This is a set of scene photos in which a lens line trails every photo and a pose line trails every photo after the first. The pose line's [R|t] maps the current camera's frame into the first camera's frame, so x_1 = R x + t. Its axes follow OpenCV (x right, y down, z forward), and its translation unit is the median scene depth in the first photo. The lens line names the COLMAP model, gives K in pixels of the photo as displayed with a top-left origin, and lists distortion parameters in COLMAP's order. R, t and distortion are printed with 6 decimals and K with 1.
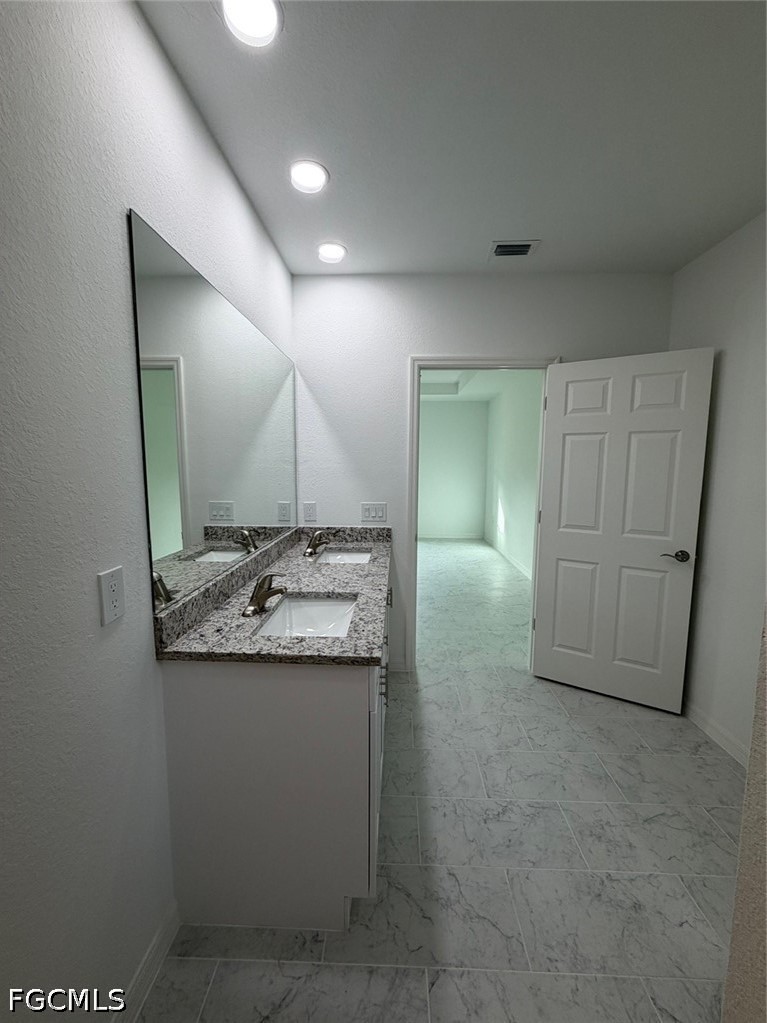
lens RADIAL K [[406.2, 0, 384.2], [0, 406.2, 508.4], [0, 0, 1]] dist [0.000135, 0.000665]
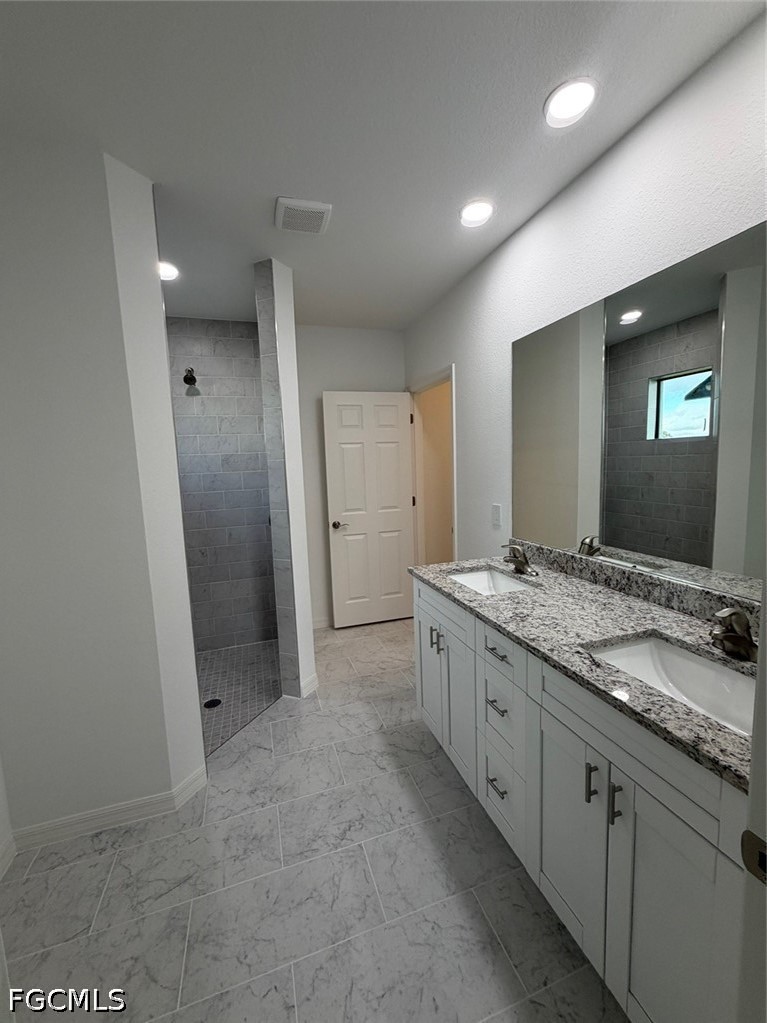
lens RADIAL K [[412.9, 0, 385.4], [0, 412.9, 511.5], [0, 0, 1]] dist [0.000171, 0.000144]
pose [[-0.937058, 0.070989, -0.341882, 0.486067], [-0.005048, 0.976259, 0.216548, -0.204121], [0.349138, 0.204644, -0.914452, 1.781398]]
